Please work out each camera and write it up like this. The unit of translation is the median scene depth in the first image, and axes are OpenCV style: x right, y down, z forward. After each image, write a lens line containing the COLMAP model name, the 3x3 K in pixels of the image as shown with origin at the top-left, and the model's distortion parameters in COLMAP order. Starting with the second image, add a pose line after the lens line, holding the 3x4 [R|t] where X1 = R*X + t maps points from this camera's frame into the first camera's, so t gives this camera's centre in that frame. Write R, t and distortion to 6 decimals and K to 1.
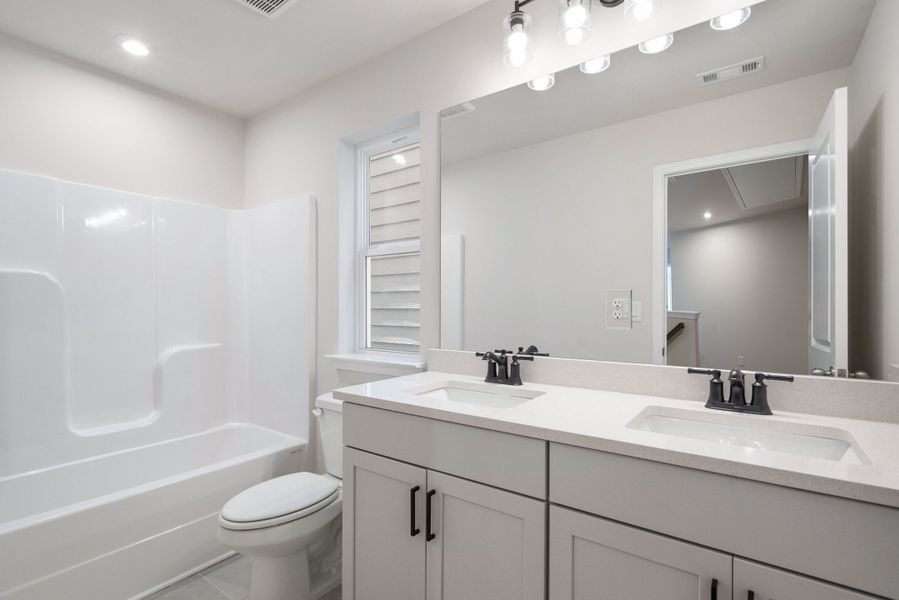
lens RADIAL K [[437.4, 0, 446.8], [0, 437.4, 294.4], [0, 0, 1]] dist [0.004155, 0.000517]
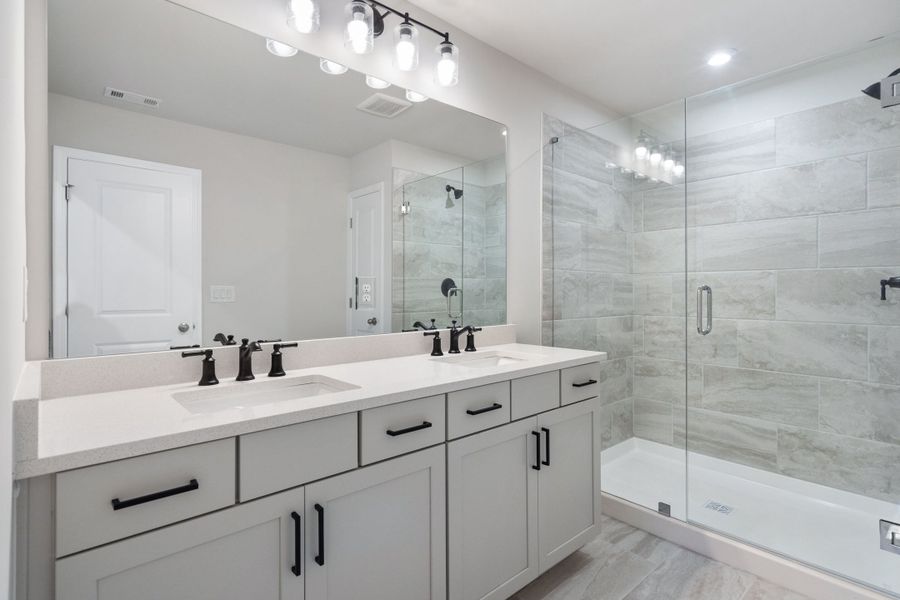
lens RADIAL K [[418.6, 0, 451.8], [0, 418.6, 295.3], [0, 0, 1]] dist [-0.002320, -0.000460]
pose [[0.220276, -0.011465, 0.975370, -0.599162], [-0.025922, 0.999509, 0.017603, 0.013902], [-0.975093, -0.029161, 0.219871, 0.455453]]
